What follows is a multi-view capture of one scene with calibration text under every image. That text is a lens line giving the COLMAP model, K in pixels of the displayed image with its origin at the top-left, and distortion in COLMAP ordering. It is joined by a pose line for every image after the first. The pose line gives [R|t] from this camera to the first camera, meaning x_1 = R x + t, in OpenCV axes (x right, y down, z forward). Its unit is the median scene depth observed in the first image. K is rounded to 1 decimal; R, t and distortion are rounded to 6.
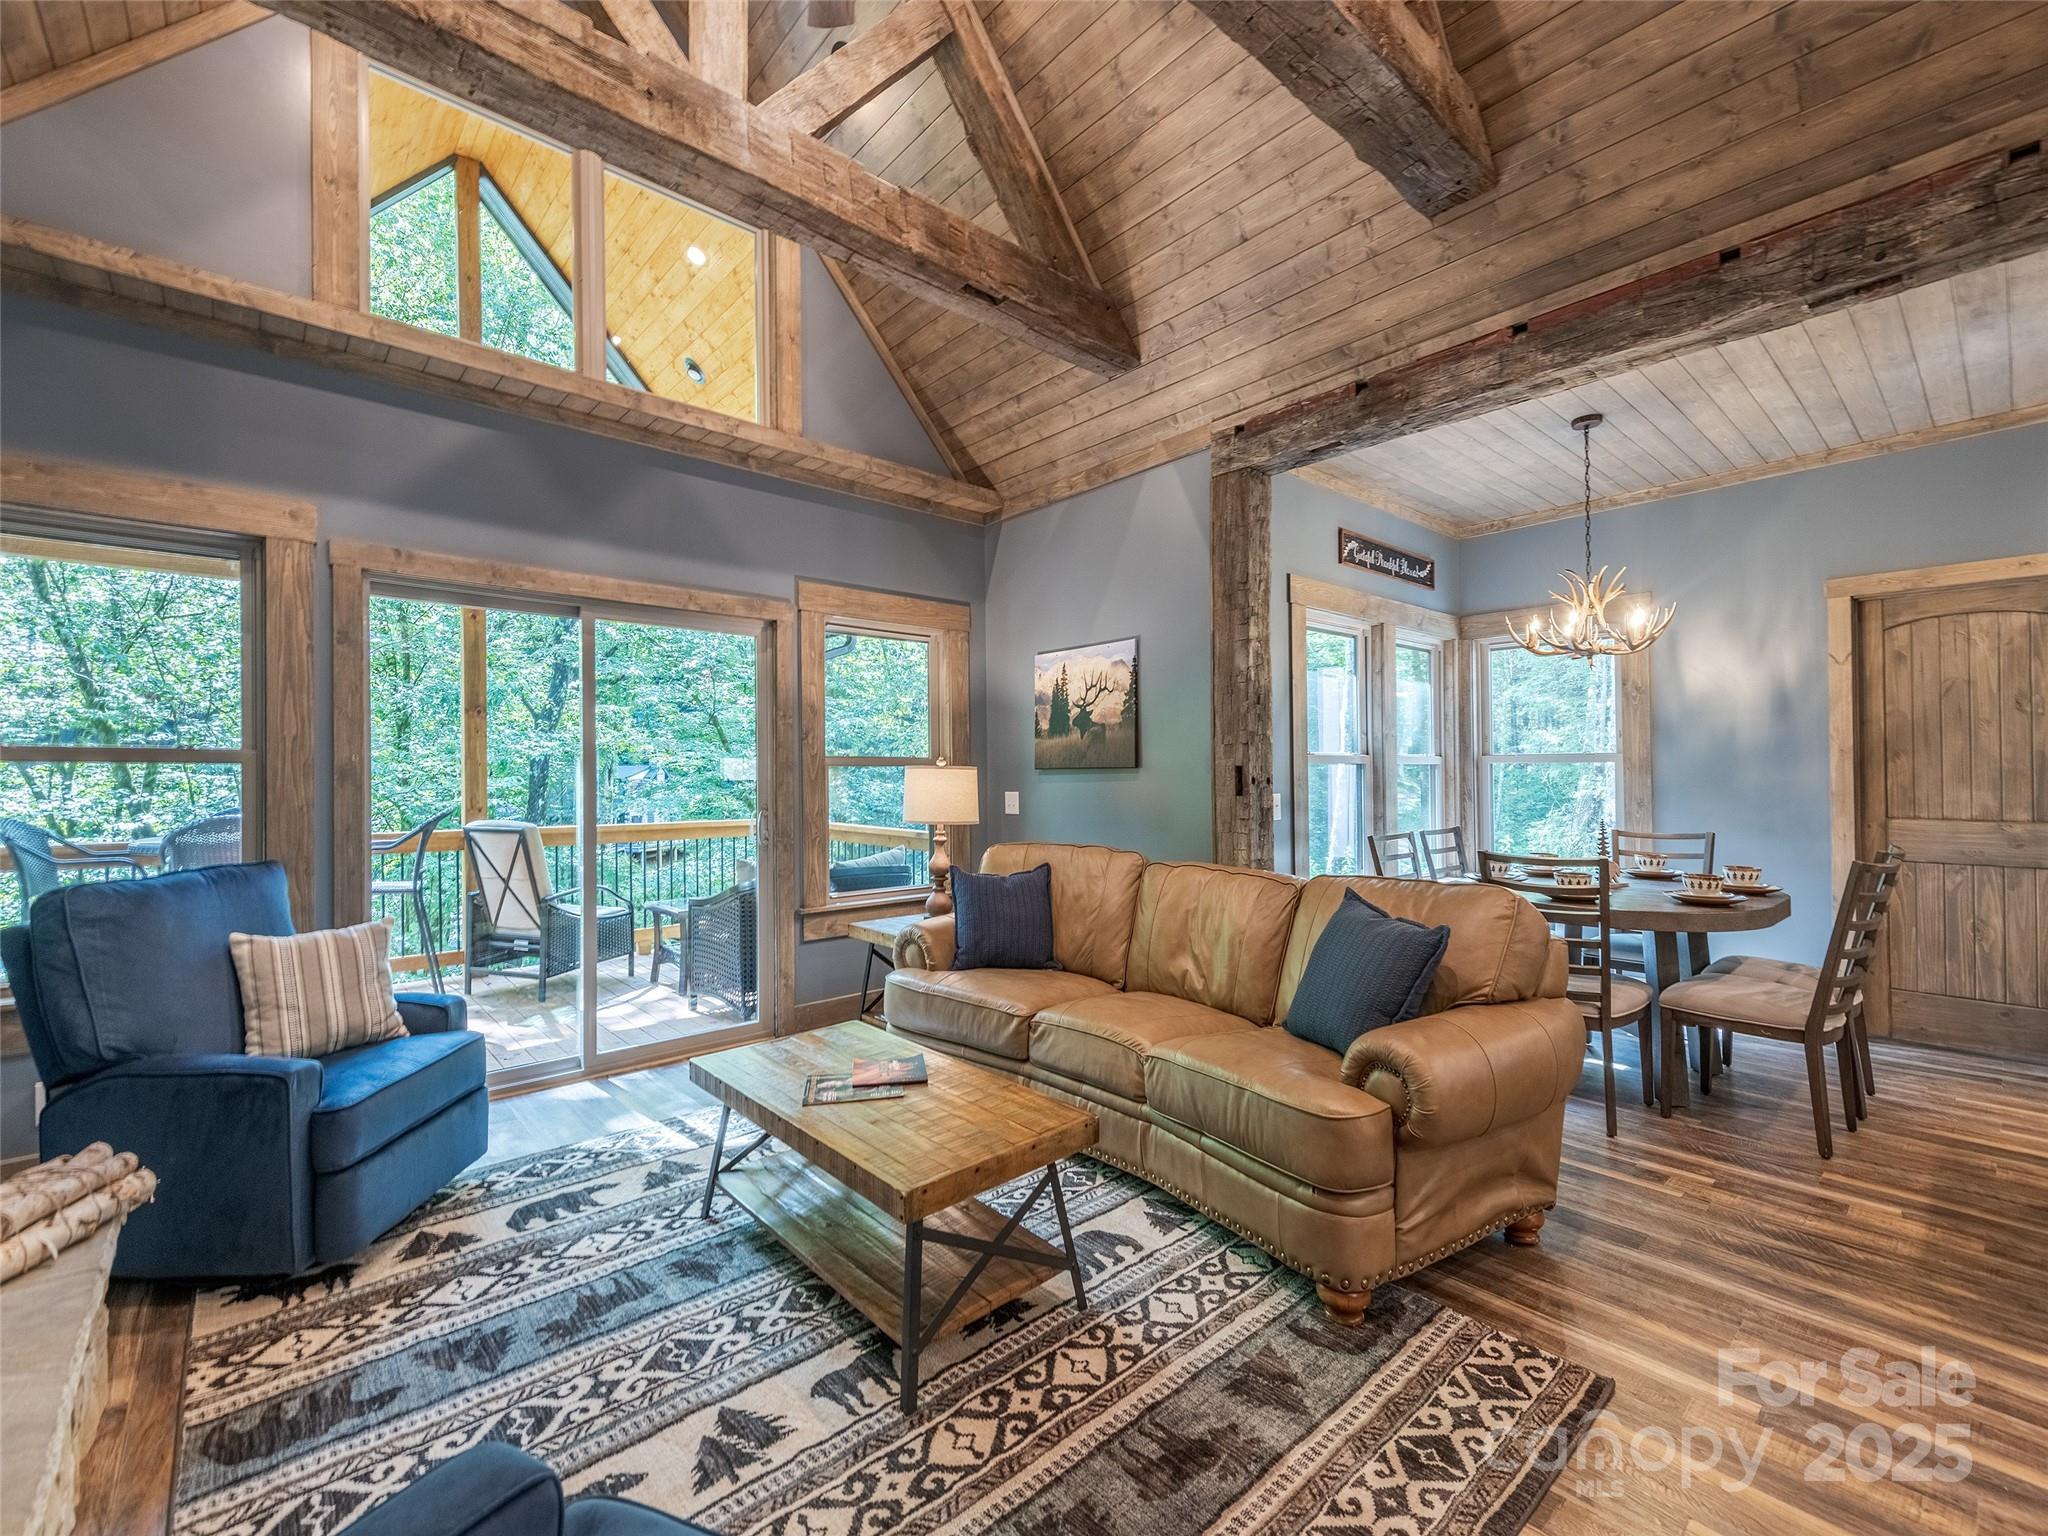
lens RADIAL K [[881.0, 0, 1019.4], [0, 881.0, 754.7], [0, 0, 1]] dist [0.016244, -0.000587]
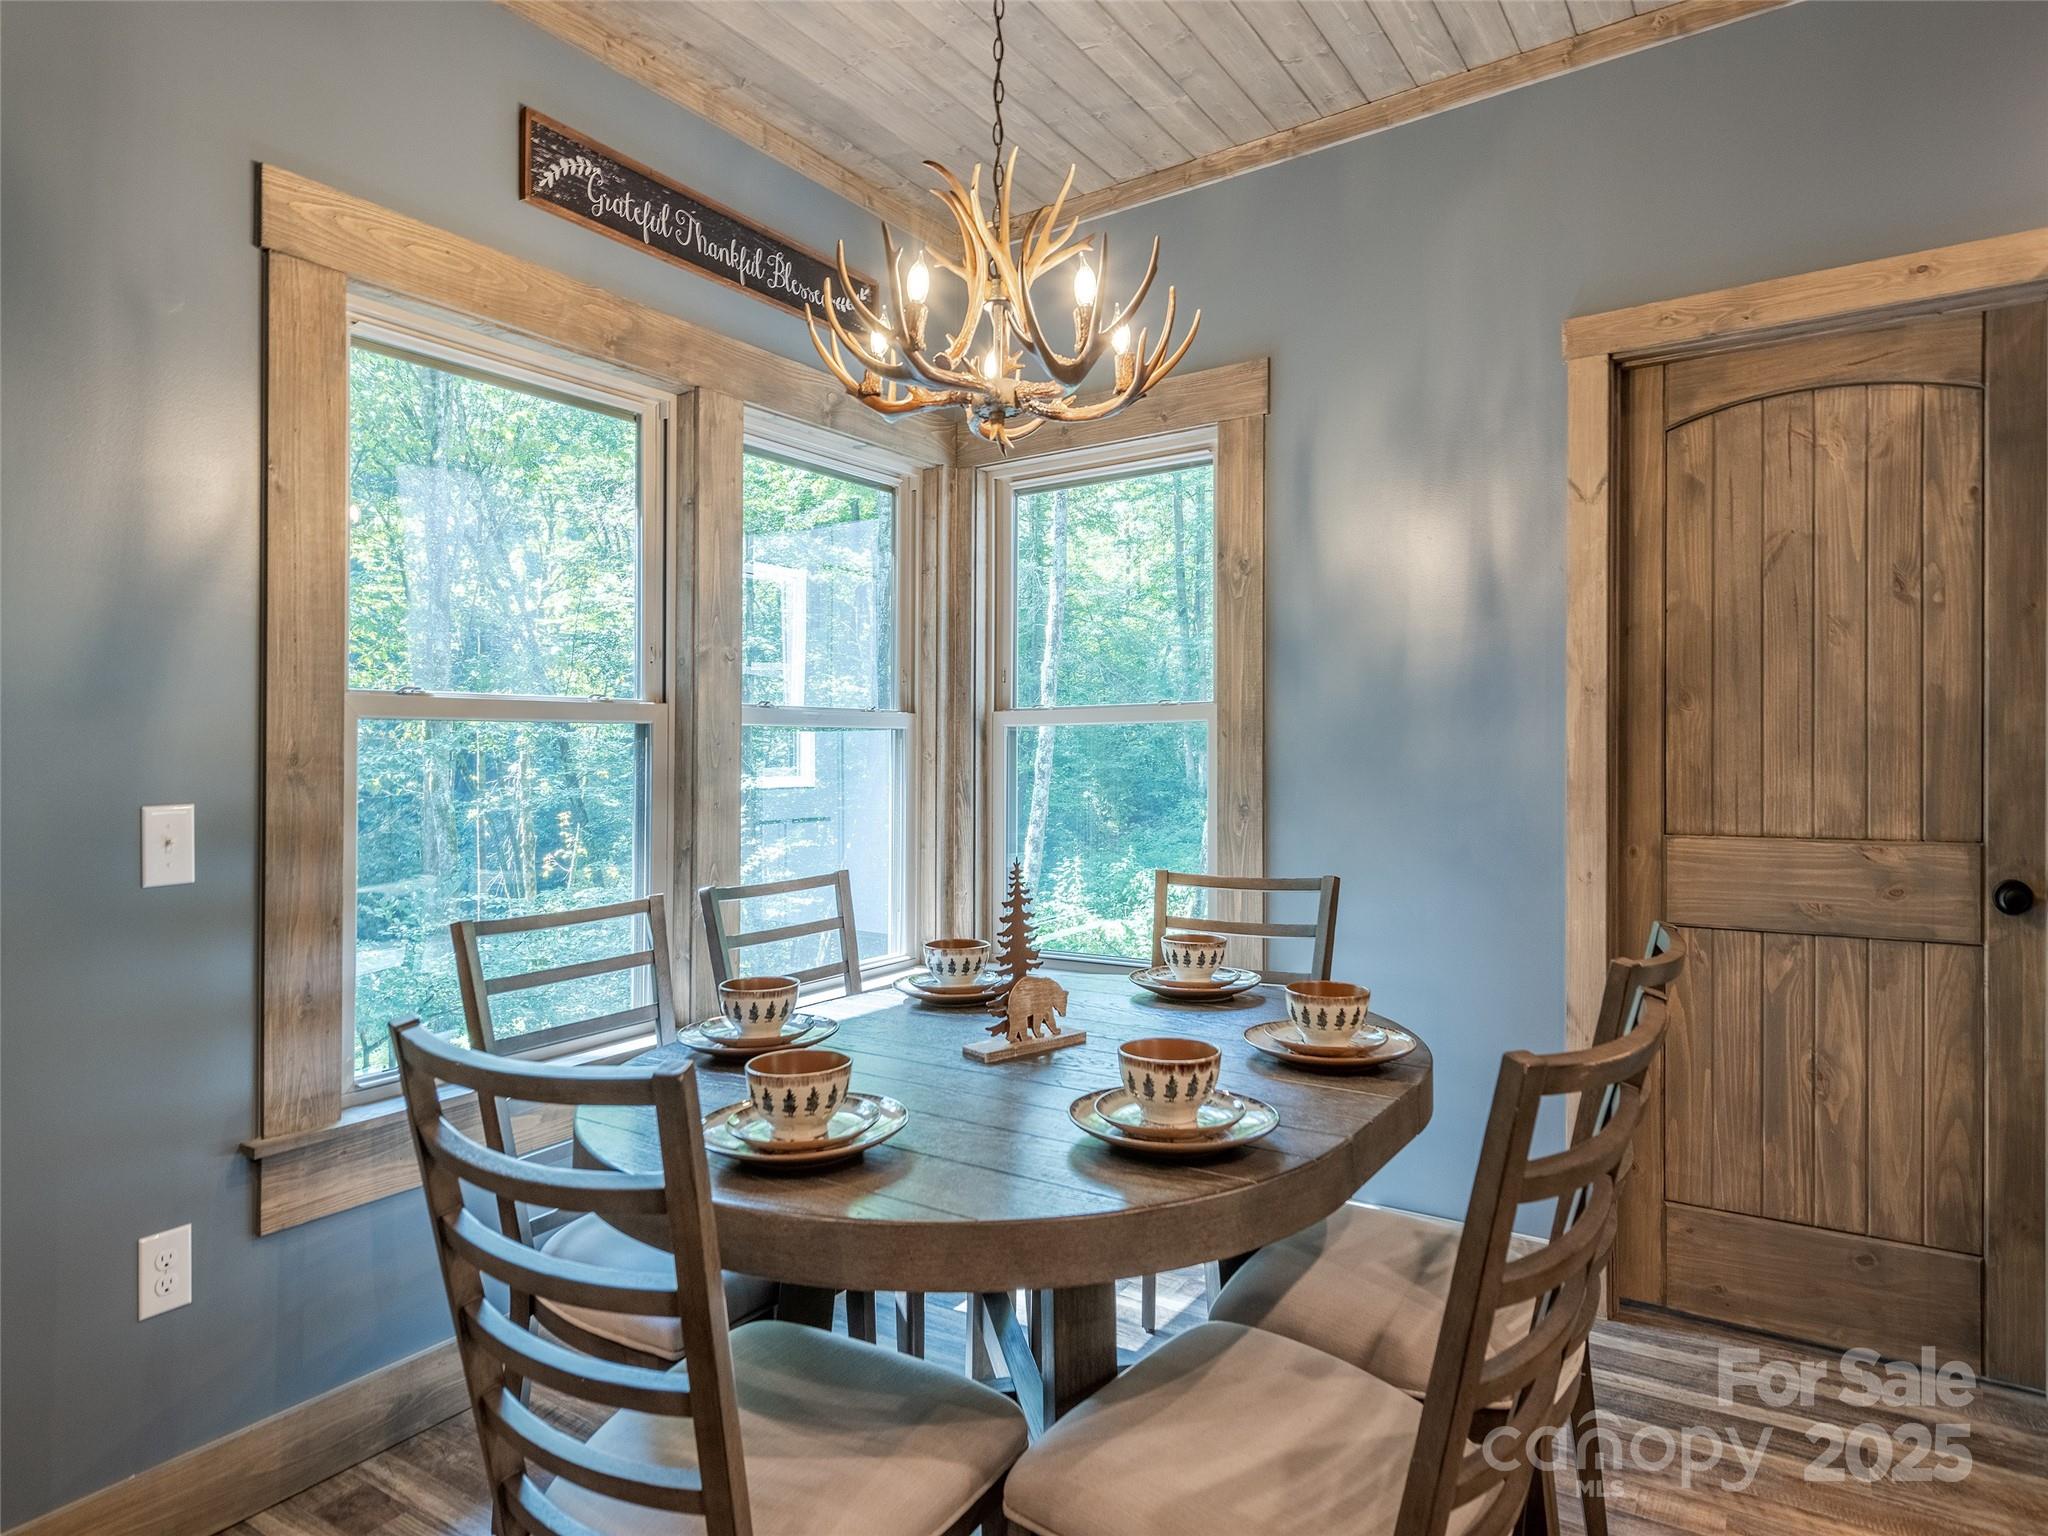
lens RADIAL K [[1217.2, 0, 993.9], [0, 1217.2, 762.5], [0, 0, 1]] dist [0.019494, -0.001377]
pose [[0.967938, -0.006909, 0.251093, 0.483954], [0.000331, 0.999656, 0.026229, 0.017098], [-0.251188, -0.025305, 0.967608, 0.483375]]
